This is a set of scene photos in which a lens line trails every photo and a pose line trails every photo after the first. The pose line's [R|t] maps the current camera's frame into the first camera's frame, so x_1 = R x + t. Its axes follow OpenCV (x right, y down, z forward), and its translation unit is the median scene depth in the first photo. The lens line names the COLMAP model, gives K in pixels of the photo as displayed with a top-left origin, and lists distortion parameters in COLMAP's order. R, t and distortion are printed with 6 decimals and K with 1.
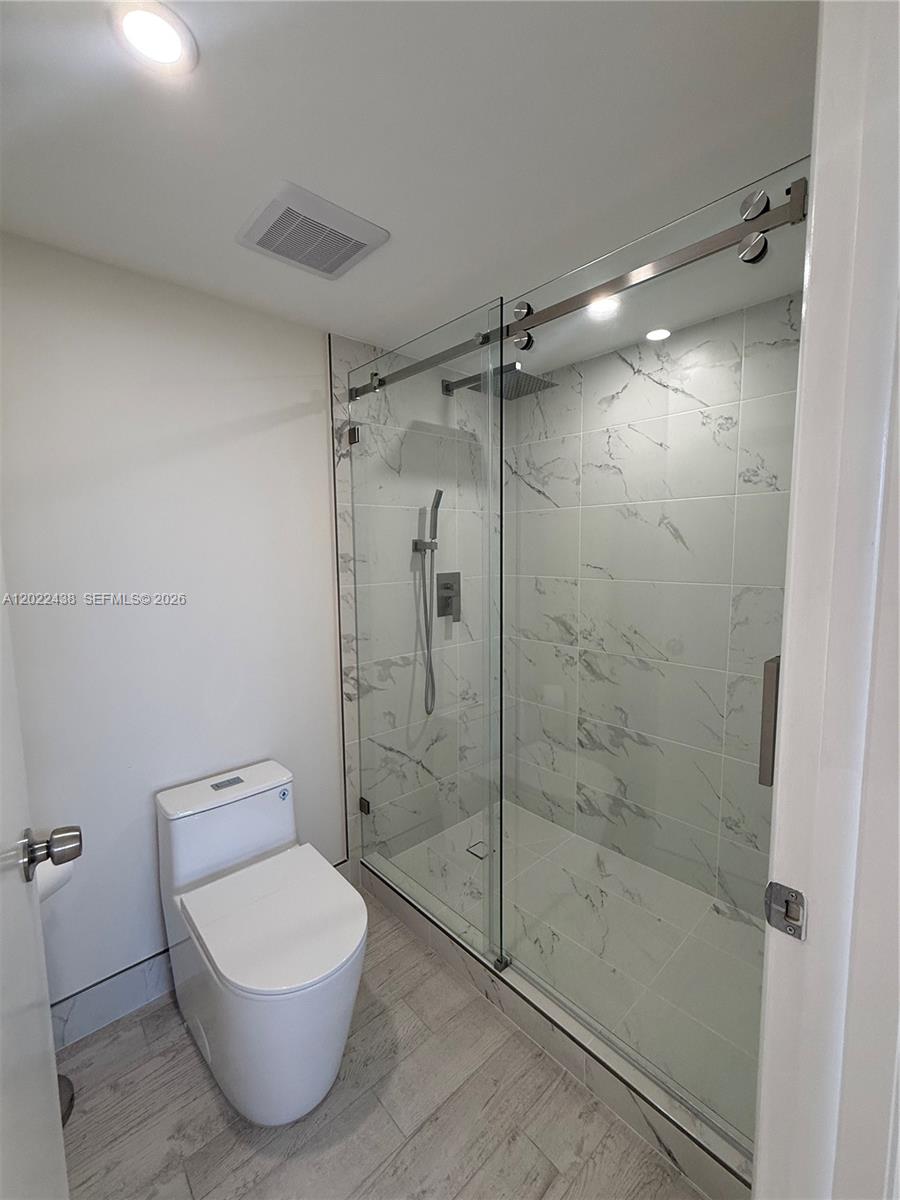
lens RADIAL K [[481.0, 0, 448.2], [0, 481.0, 598.9], [0, 0, 1]] dist [-0.000568, -0.000144]
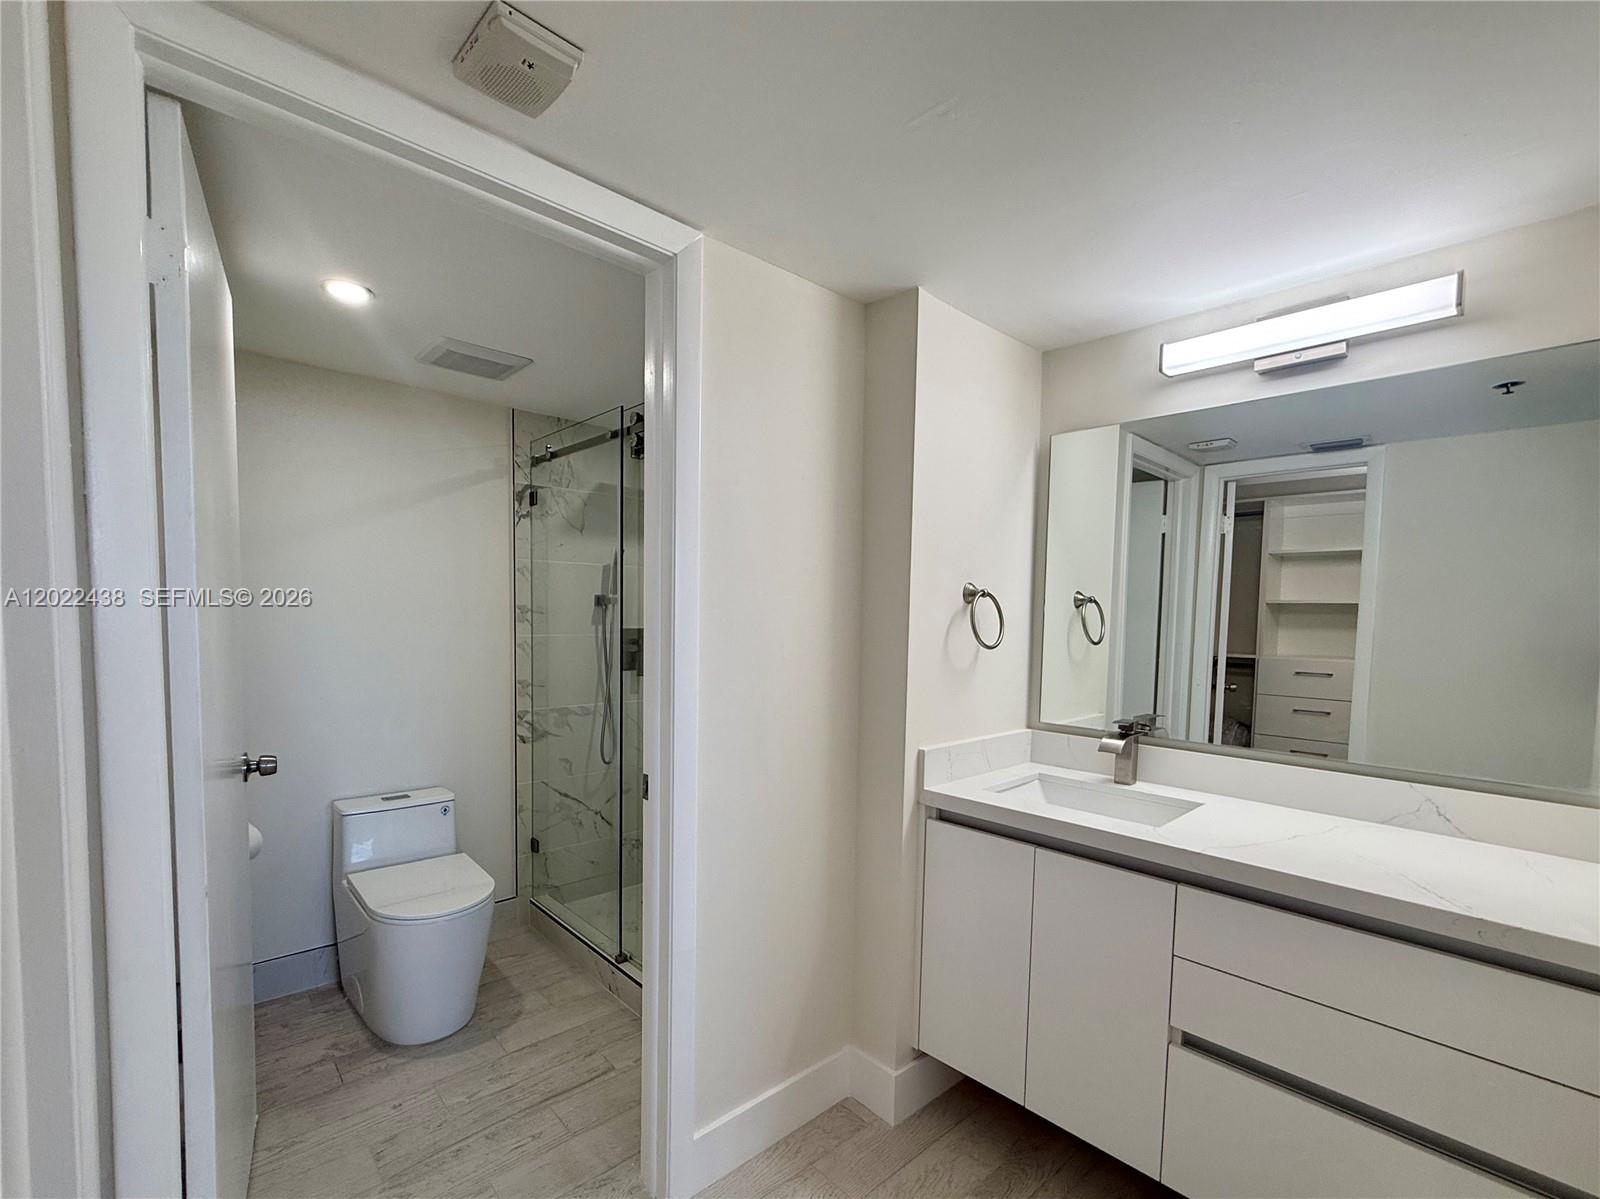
lens RADIAL K [[710.4, 0, 803.0], [0, 710.4, 666.4], [0, 0, 1]] dist [-0.000066, 0.000314]
pose [[0.999450, 0.032764, -0.005029, 0.440320], [-0.032924, 0.998812, -0.035932, 0.083073], [0.003846, 0.036078, 0.999342, -0.609619]]
